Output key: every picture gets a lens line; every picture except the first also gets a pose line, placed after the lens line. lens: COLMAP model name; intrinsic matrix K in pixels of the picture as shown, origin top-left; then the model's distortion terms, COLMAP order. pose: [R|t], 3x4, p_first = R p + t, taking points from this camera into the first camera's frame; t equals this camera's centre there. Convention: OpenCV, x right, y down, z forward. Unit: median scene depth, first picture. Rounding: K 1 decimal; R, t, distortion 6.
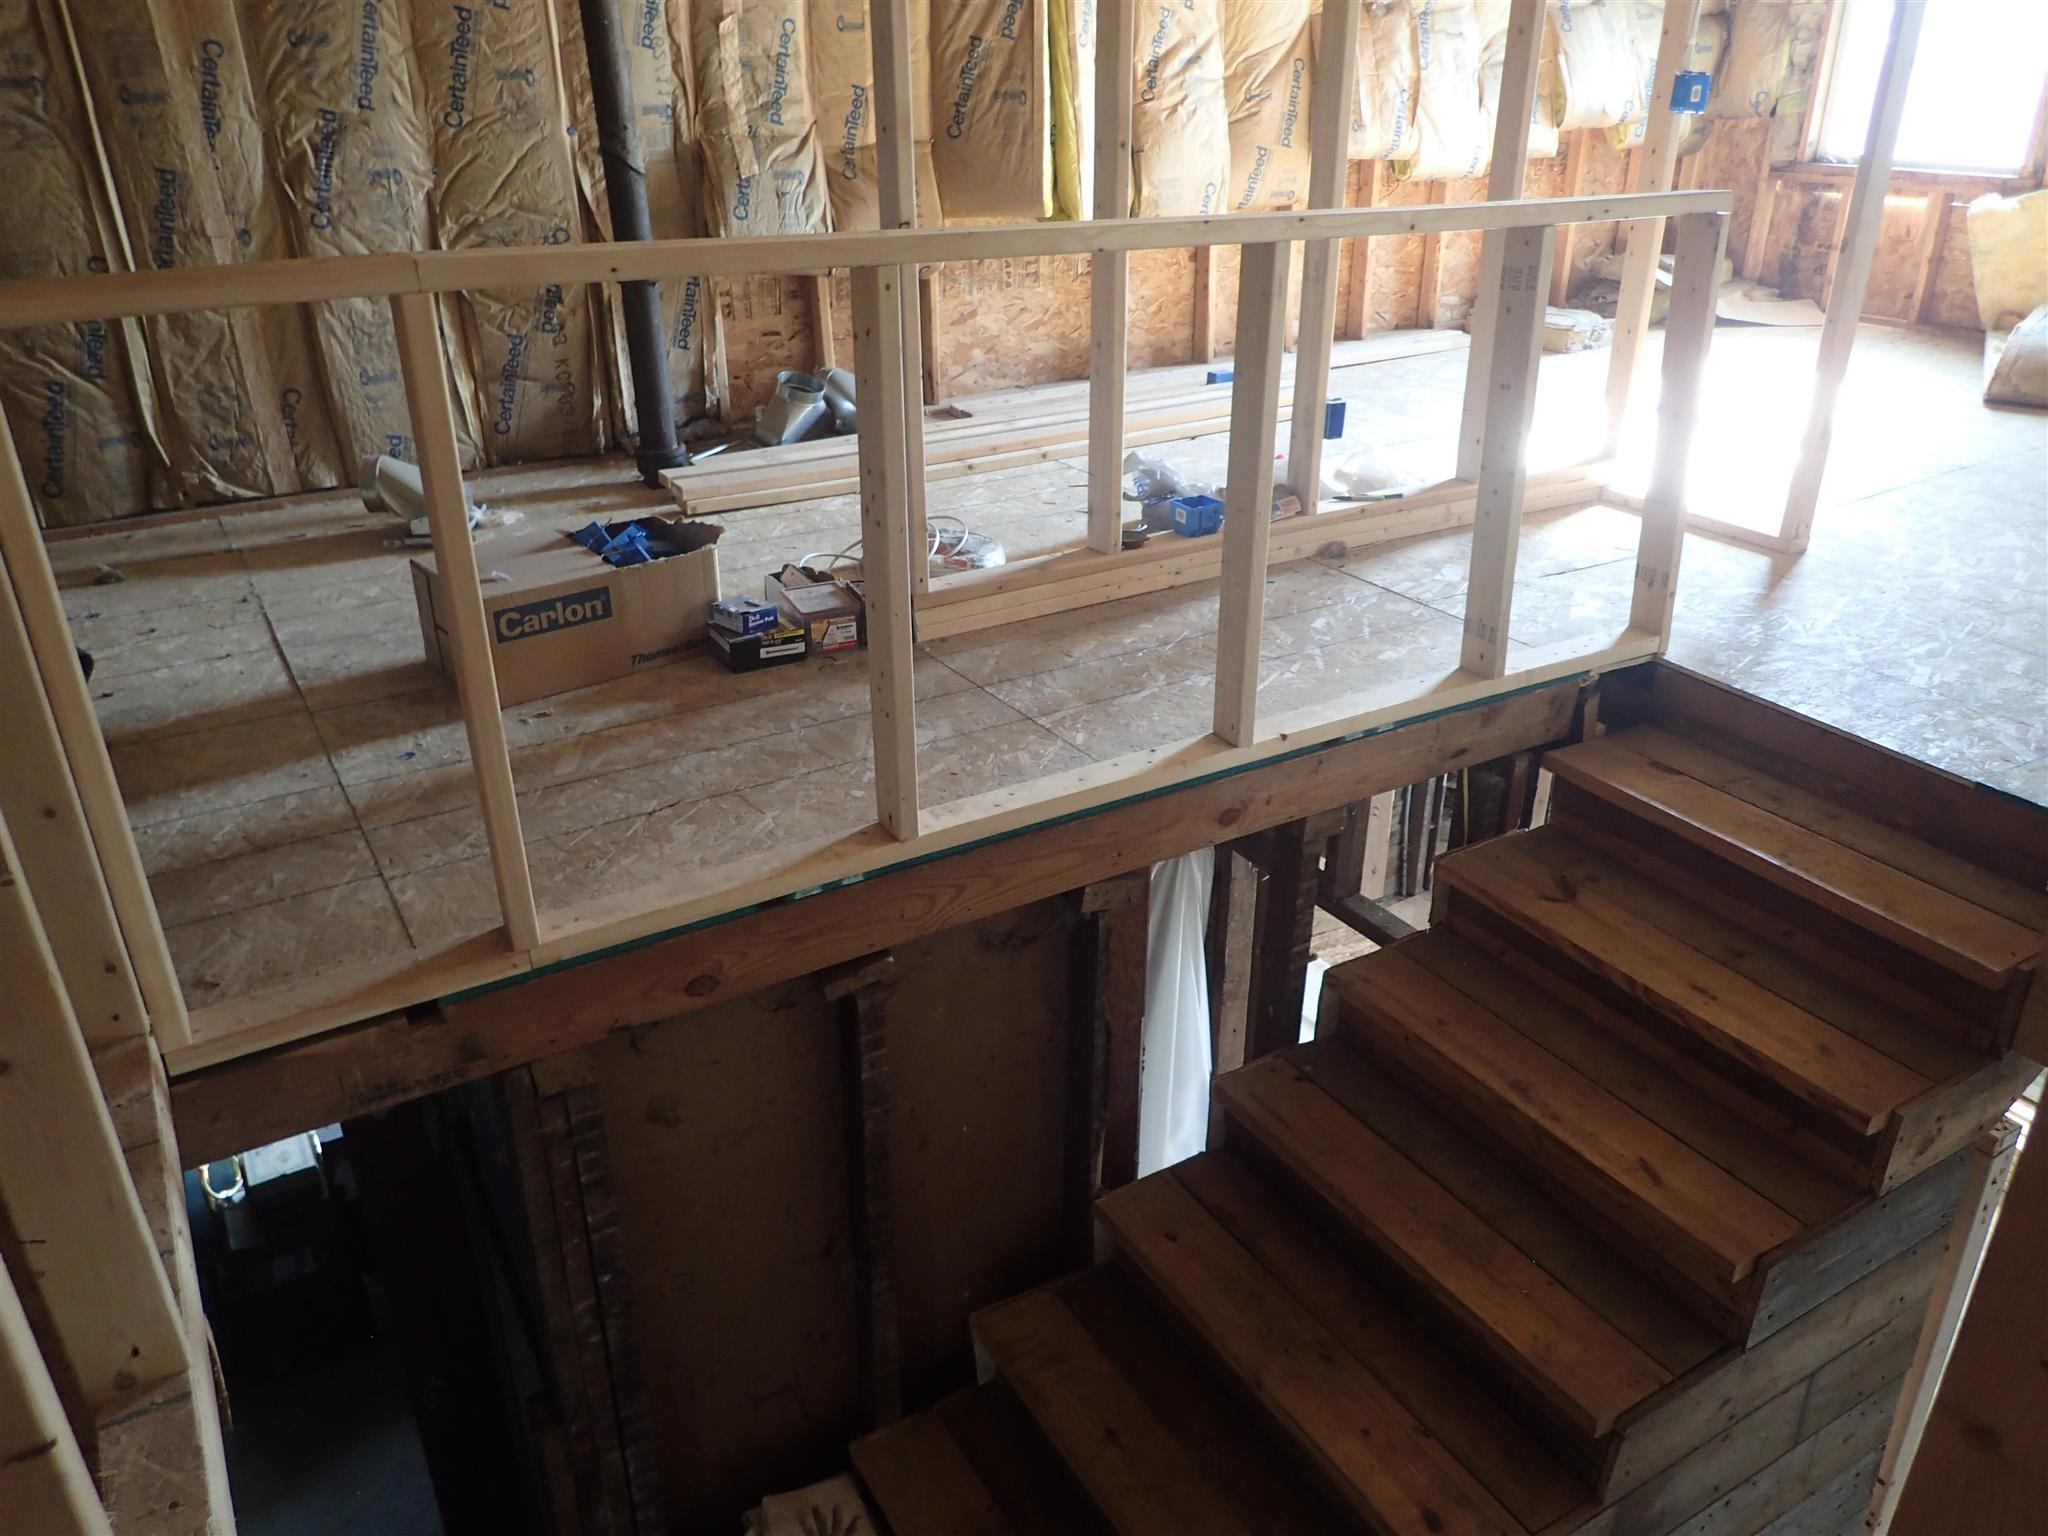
lens RADIAL K [[1526.0, 0, 1026.7], [0, 1526.0, 740.6], [0, 0, 1]] dist [0.008138, 0.001301]
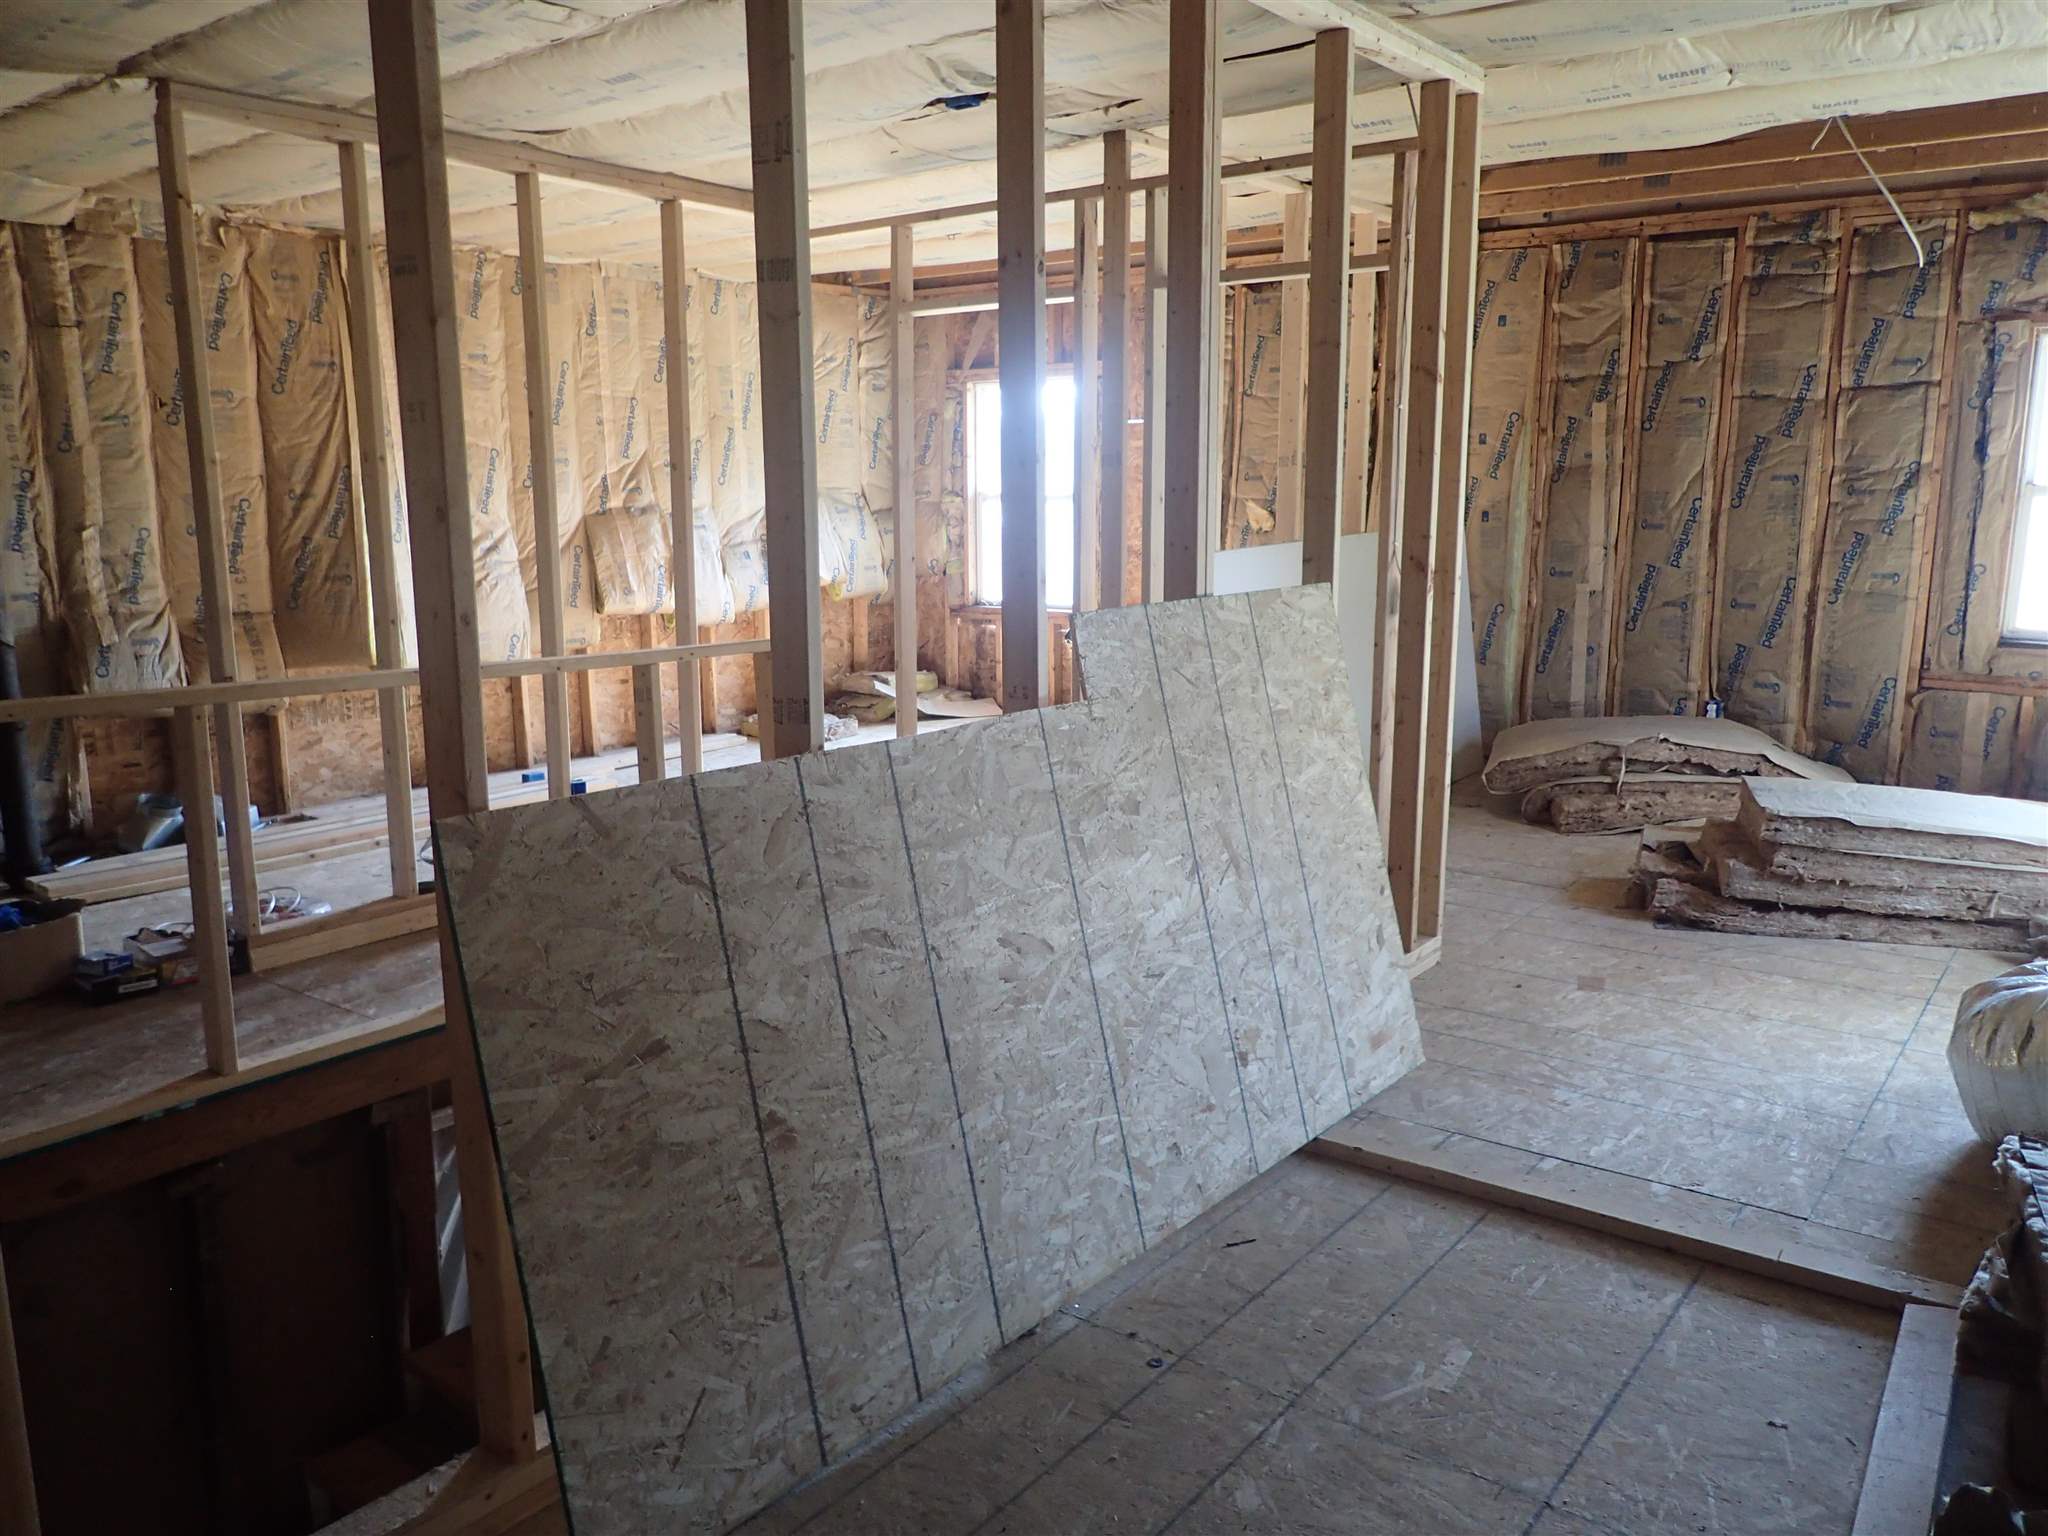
lens RADIAL K [[1526.0, 0, 1009.1], [0, 1526.0, 744.4], [0, 0, 1]] dist [0.008138, 0.001301]
pose [[0.936689, -0.057817, 0.345355, 0.069540], [0.146303, 0.960682, -0.235978, 0.111236], [-0.318133, 0.271565, 0.908319, -0.344736]]
